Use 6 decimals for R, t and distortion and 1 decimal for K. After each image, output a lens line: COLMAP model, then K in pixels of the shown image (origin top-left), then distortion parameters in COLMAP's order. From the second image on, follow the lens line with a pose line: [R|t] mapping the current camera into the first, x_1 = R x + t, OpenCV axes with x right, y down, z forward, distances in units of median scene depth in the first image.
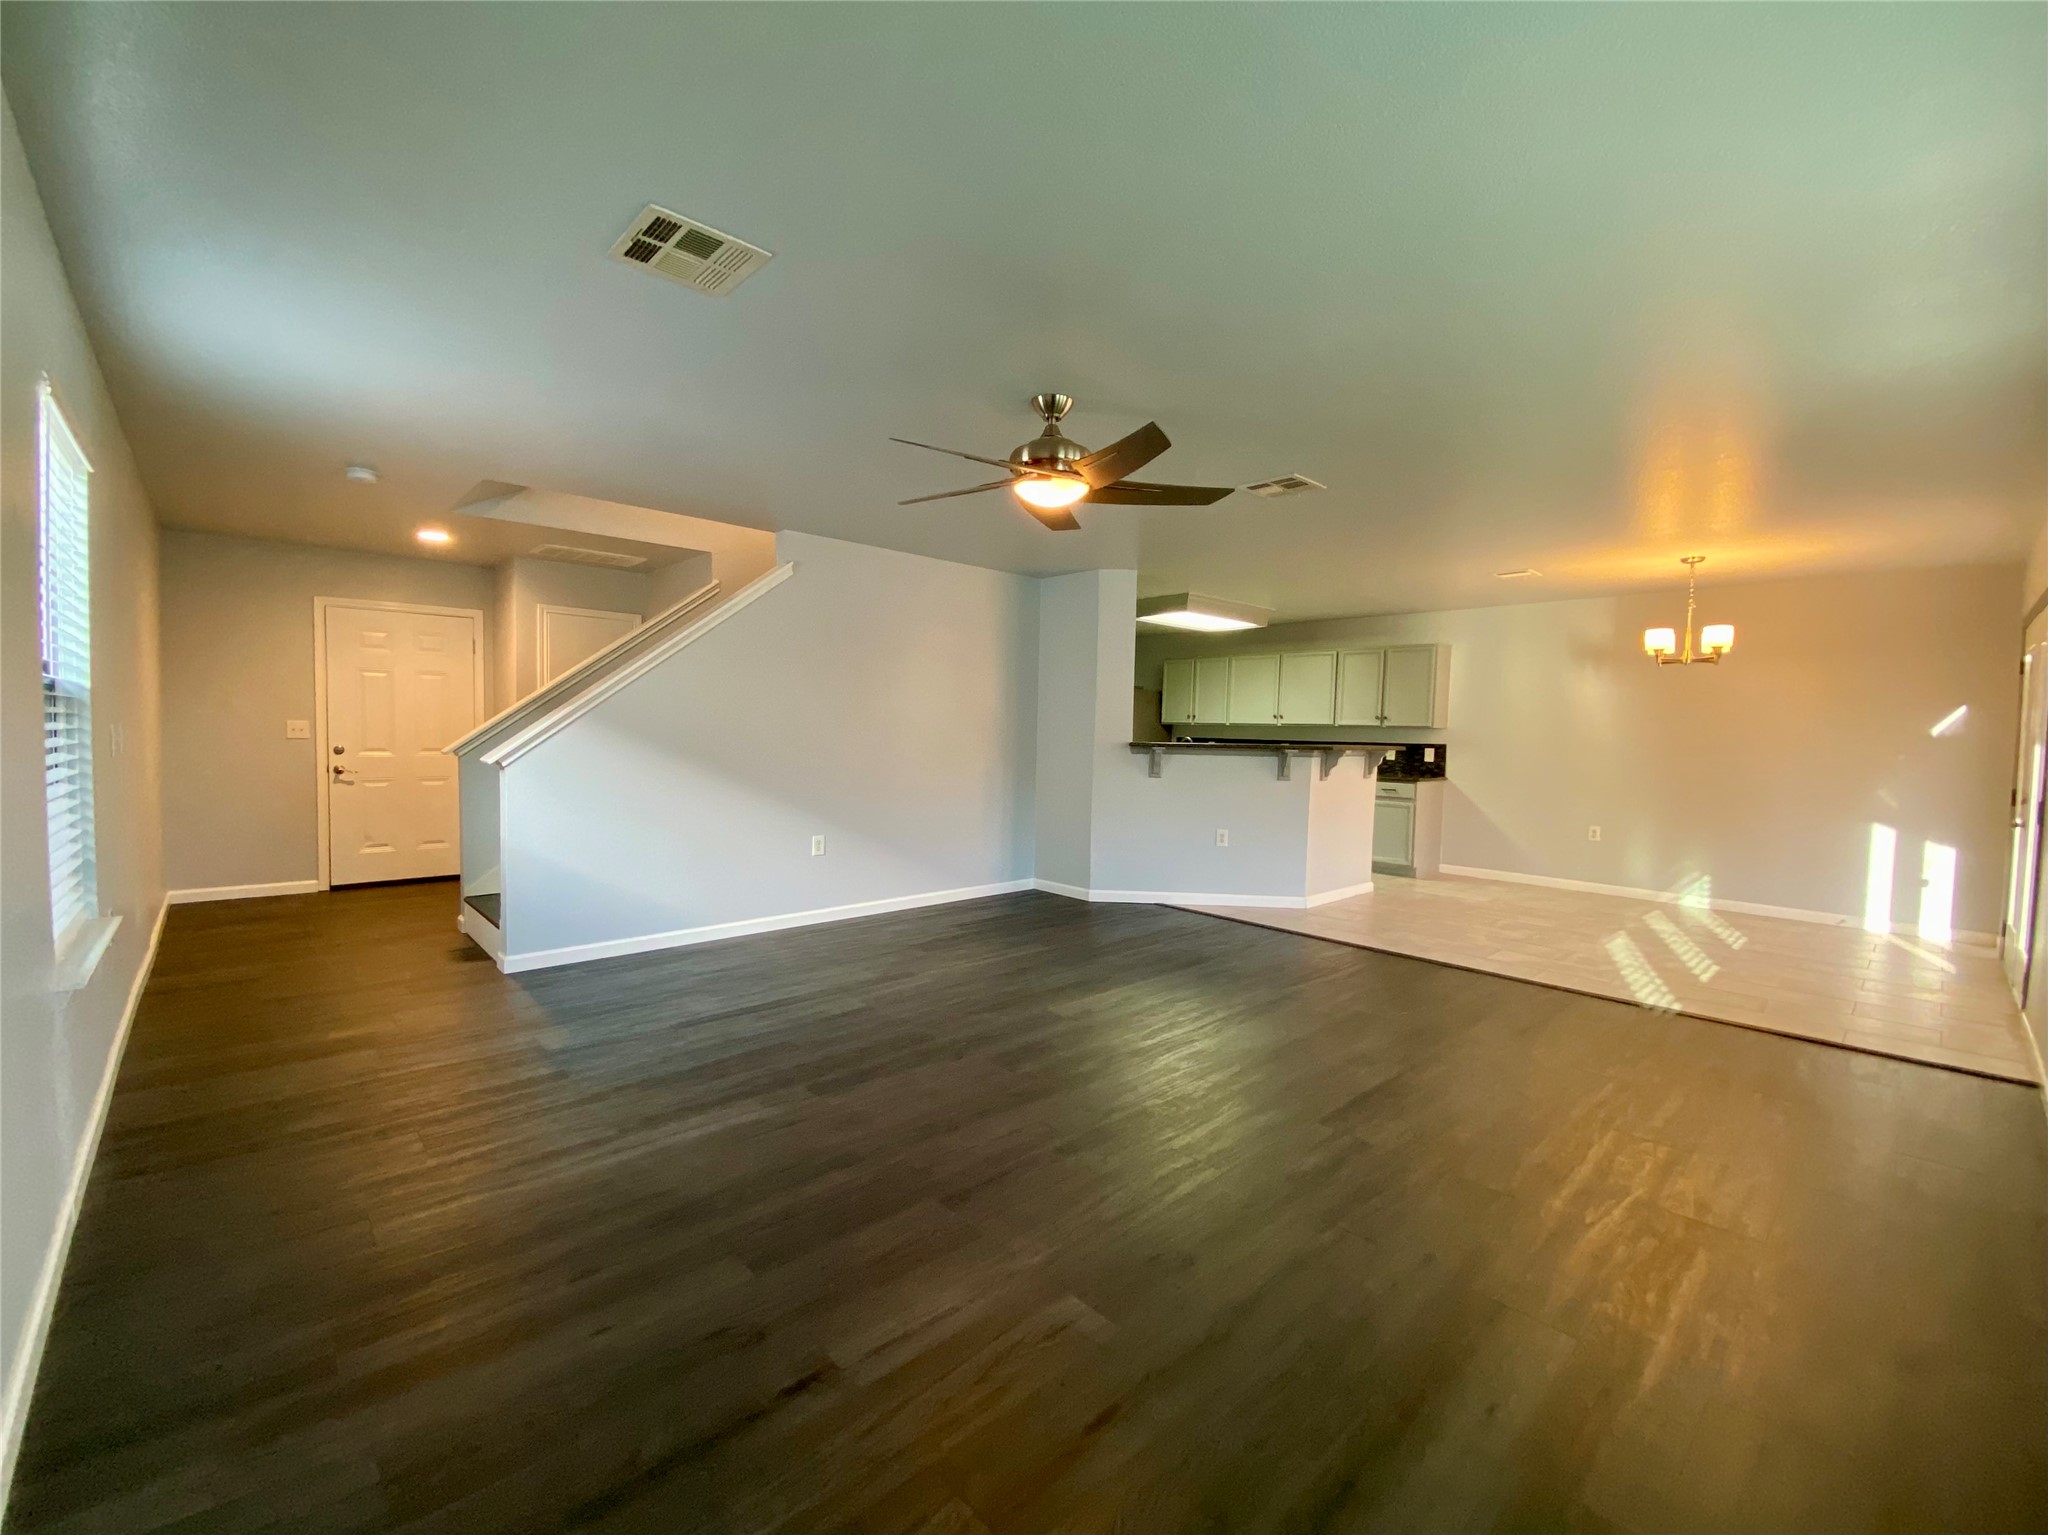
lens RADIAL K [[832.3, 0, 1016.7], [0, 832.3, 769.4], [0, 0, 1]] dist [0.031322, -0.026104]
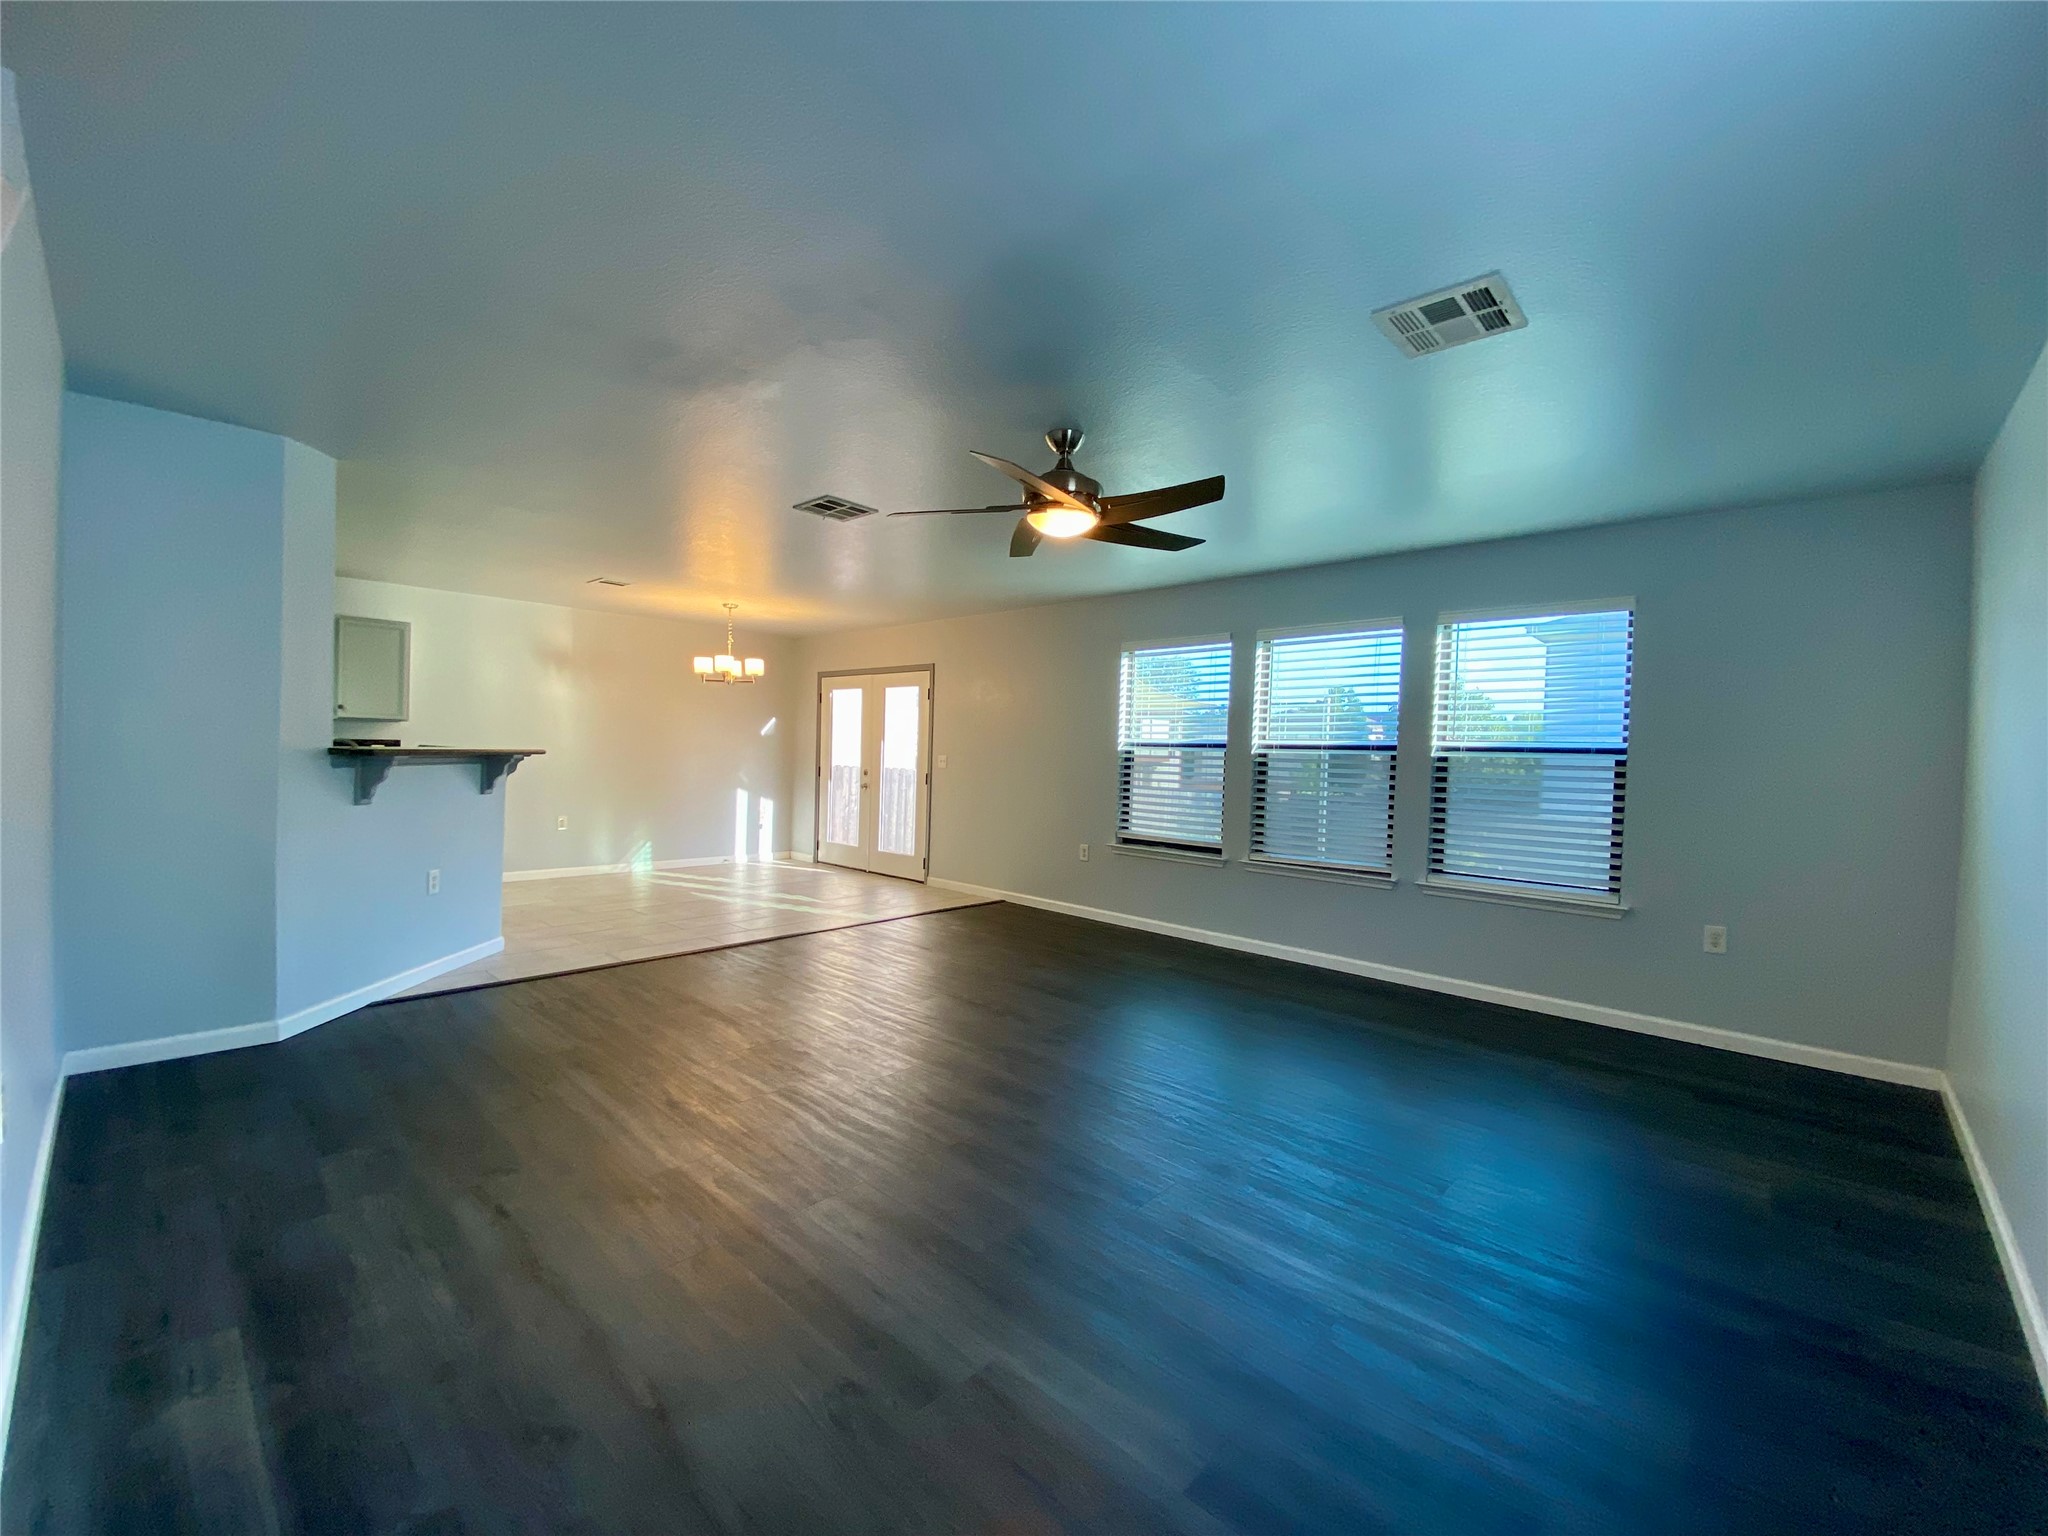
lens RADIAL K [[818.1, 0, 1023.9], [0, 818.1, 760.6], [0, 0, 1]] dist [0.001597, 0.000054]
pose [[-0.071576, -0.034522, 0.996838, -0.484862], [0.015533, 0.999241, 0.035721, -0.037165], [-0.997314, 0.018040, -0.070985, 0.552202]]
